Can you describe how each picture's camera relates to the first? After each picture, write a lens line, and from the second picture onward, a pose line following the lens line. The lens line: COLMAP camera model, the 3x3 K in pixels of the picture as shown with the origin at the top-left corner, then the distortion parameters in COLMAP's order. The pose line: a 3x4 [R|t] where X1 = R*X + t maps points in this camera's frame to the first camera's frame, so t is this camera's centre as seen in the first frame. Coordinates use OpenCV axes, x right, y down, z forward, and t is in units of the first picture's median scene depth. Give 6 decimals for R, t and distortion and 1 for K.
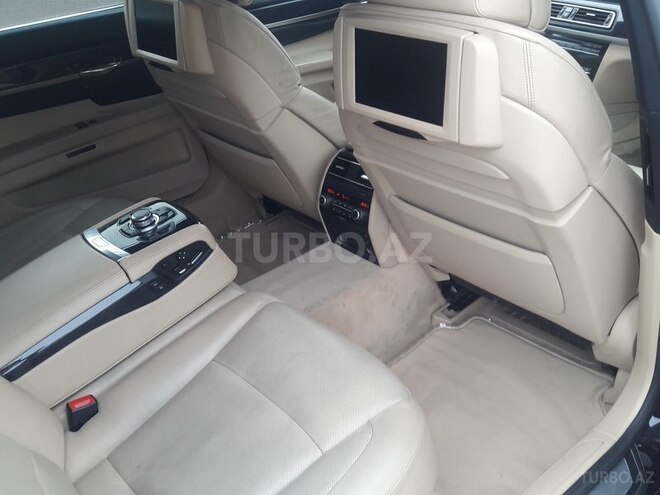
lens RADIAL K [[682.6, 0, 330.0], [0, 682.6, 247.5], [0, 0, 1]] dist [0.196358, -0.546402]
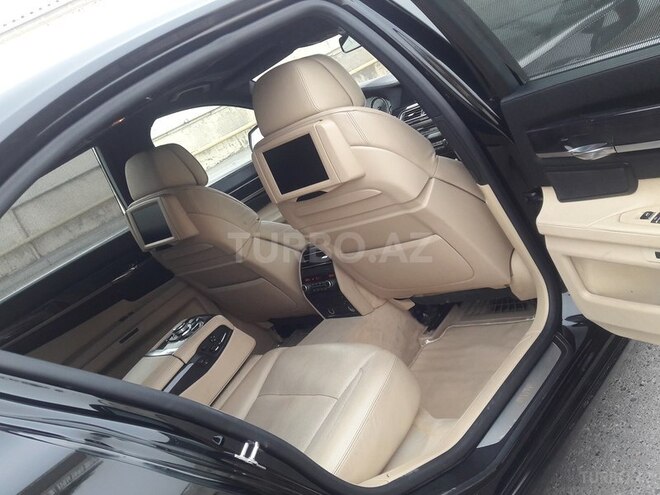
lens RADIAL K [[682.6, 0, 330.0], [0, 682.6, 247.5], [0, 0, 1]] dist [0.196358, -0.546402]
pose [[0.921692, -0.387775, 0.010723, 0.056840], [0.374630, 0.882593, -0.284045, 0.284879], [0.100682, 0.265819, 0.958751, -0.335763]]
